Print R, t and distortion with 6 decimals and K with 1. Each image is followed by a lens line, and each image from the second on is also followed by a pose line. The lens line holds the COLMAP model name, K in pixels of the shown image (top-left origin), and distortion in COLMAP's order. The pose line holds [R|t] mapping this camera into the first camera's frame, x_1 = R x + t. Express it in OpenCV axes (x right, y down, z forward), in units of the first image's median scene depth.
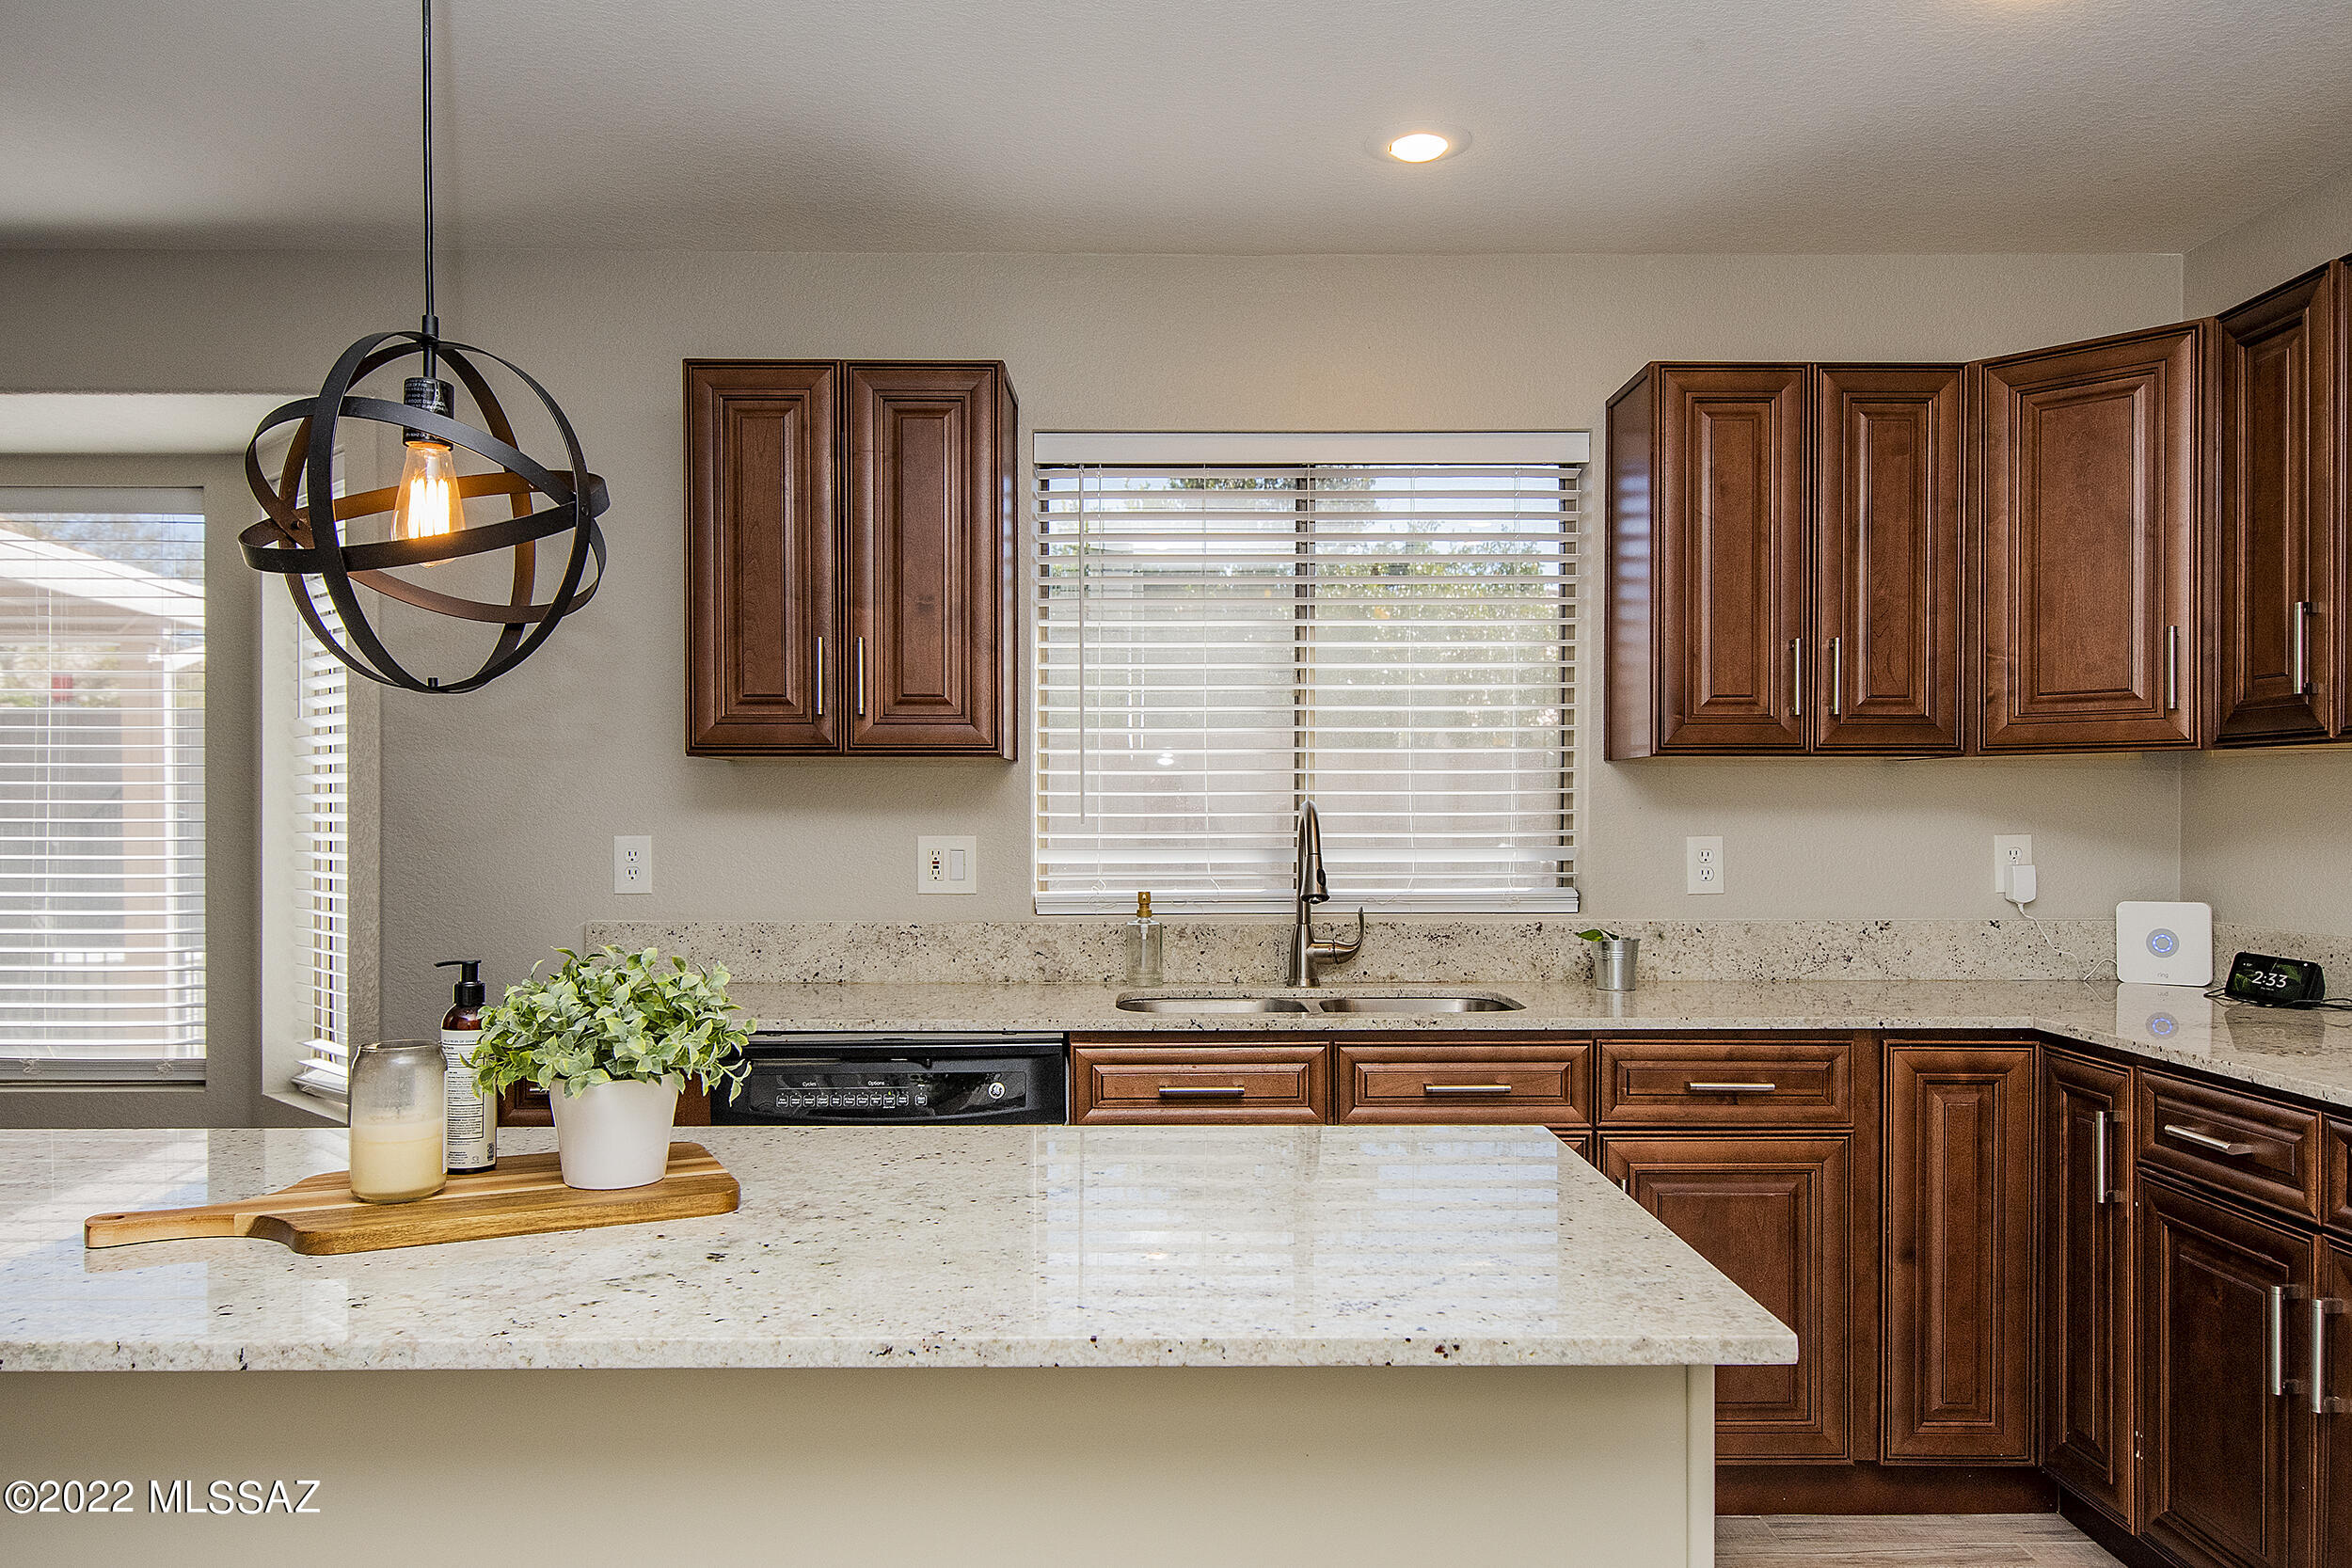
lens RADIAL K [[1654.6, 0, 1189.3], [0, 1654.6, 823.8], [0, 0, 1]] dist [0.019741, -0.013576]
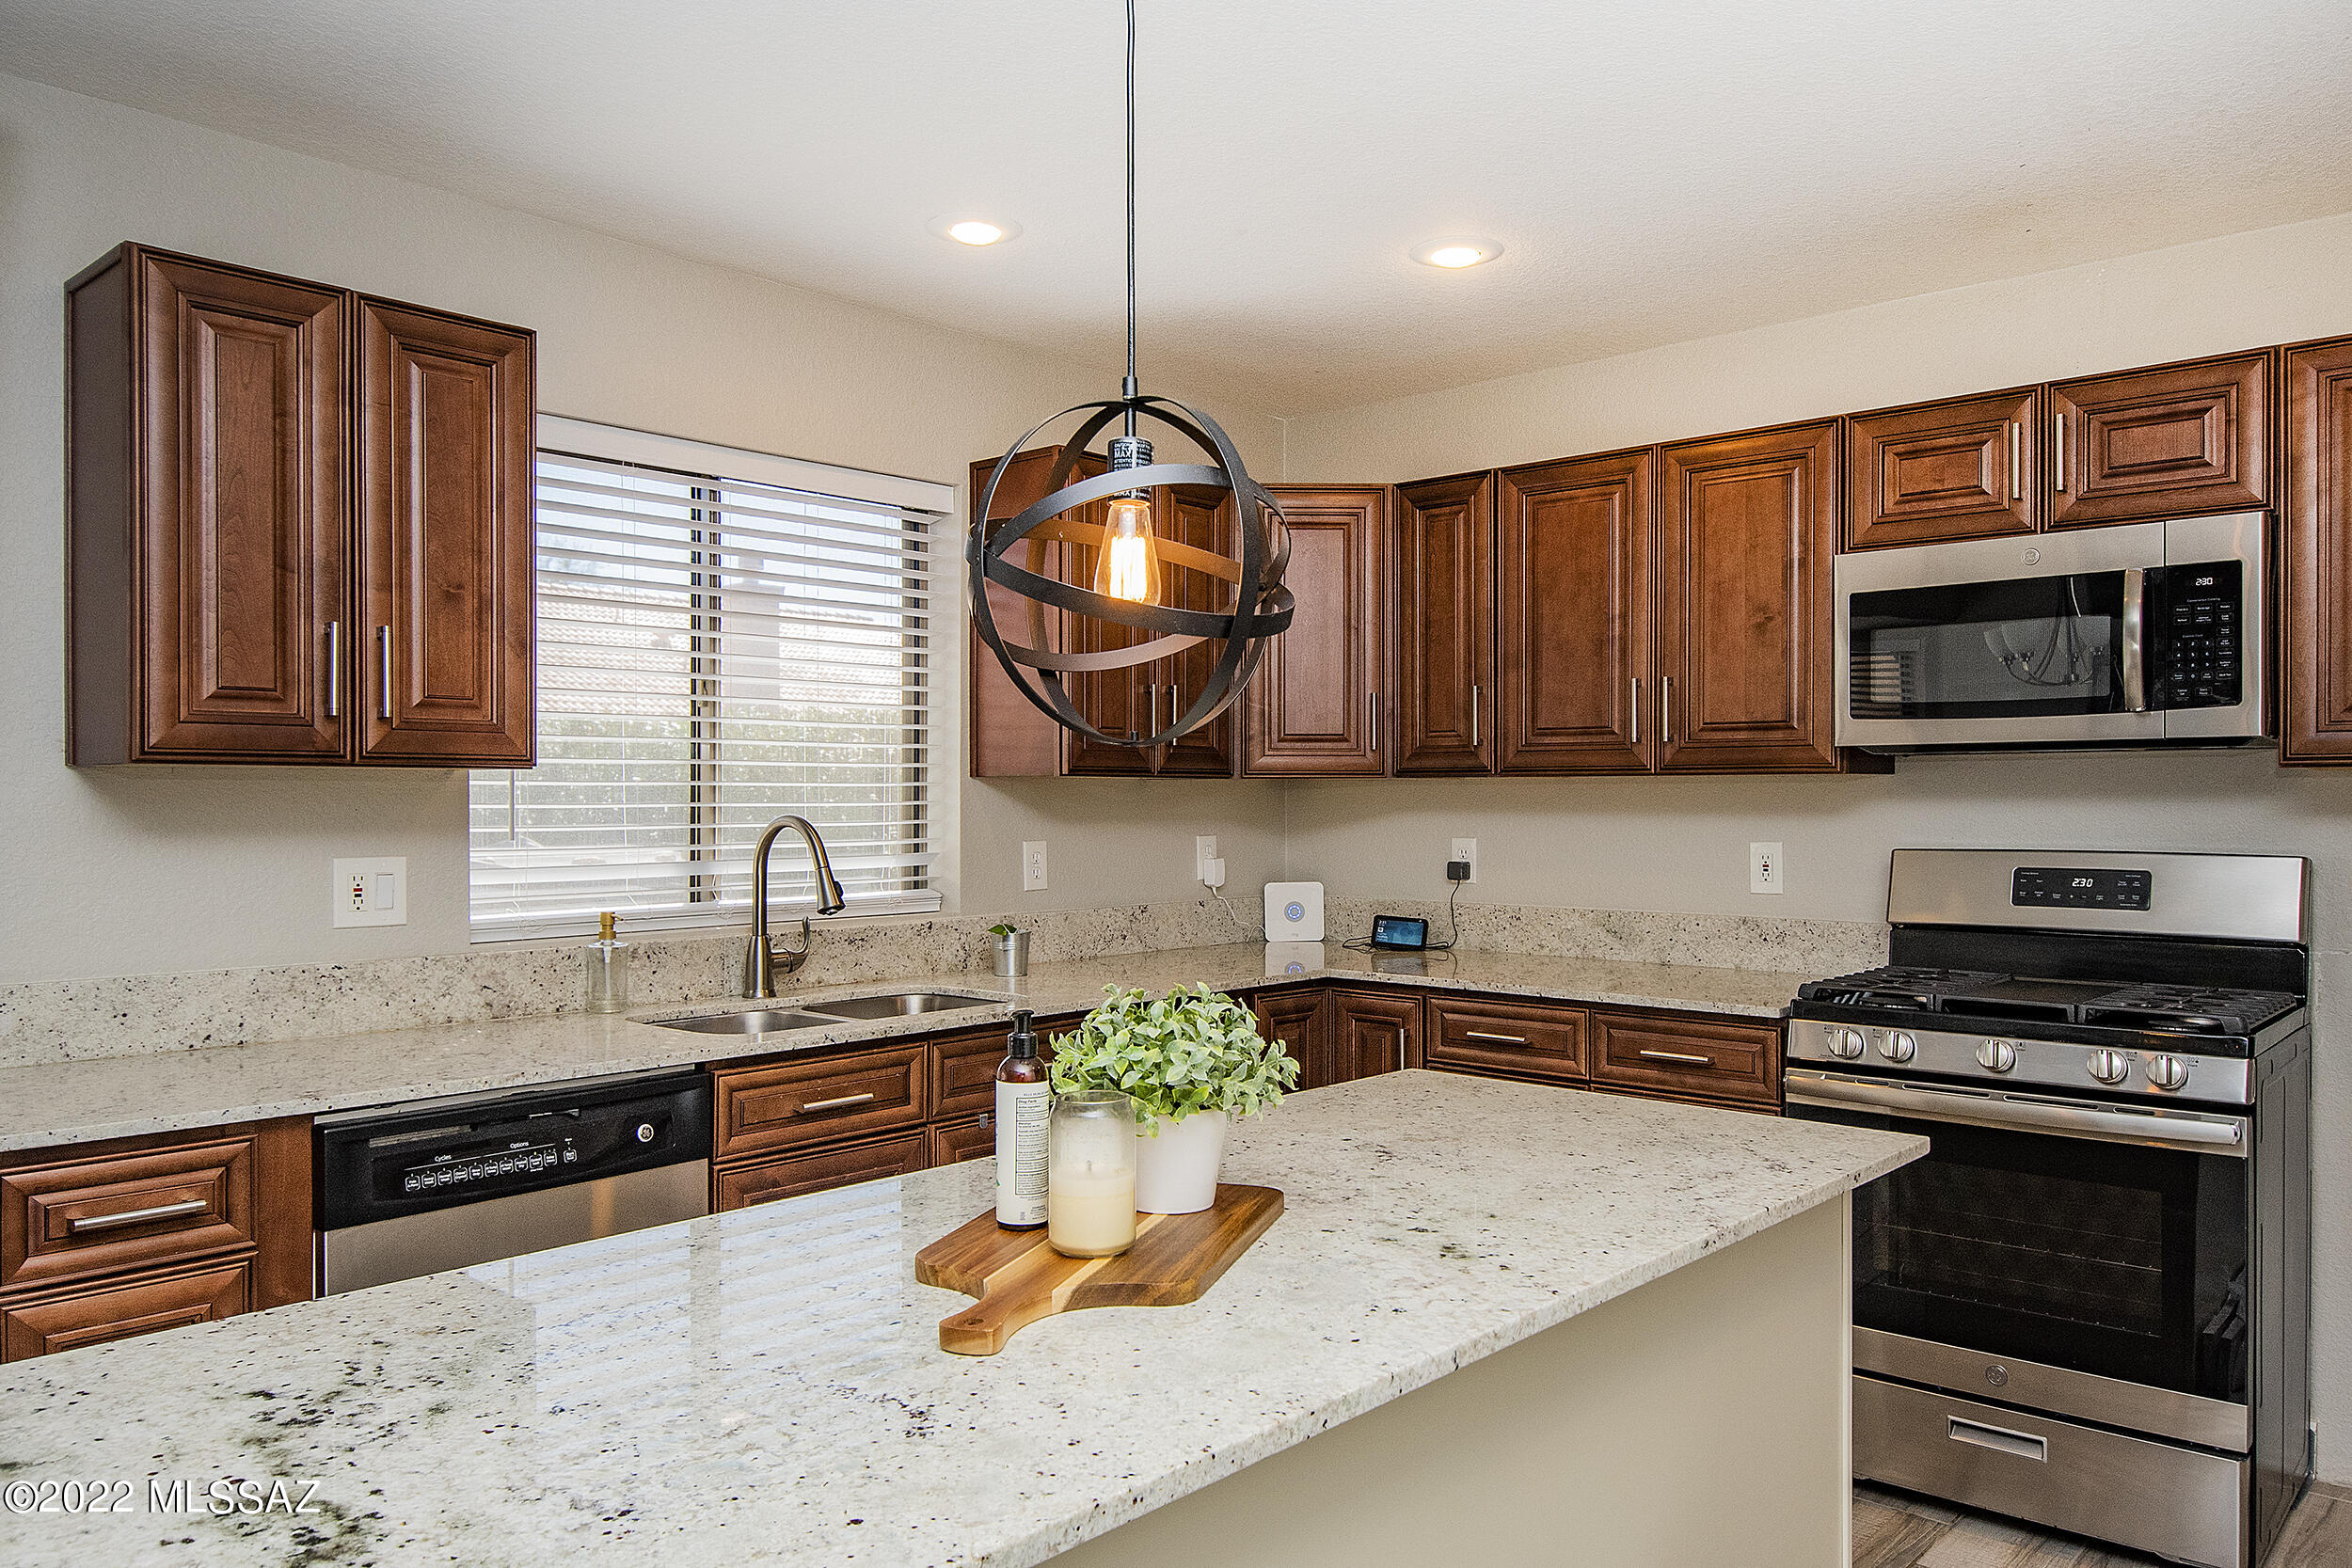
lens RADIAL K [[1654.6, 0, 1176.6], [0, 1654.6, 790.9], [0, 0, 1]] dist [0.019741, -0.013576]
pose [[0.682279, 0.003692, 0.731082, -0.498018], [0.004607, 0.999946, -0.009349, -0.017437], [-0.731077, 0.009747, 0.682225, 0.121746]]
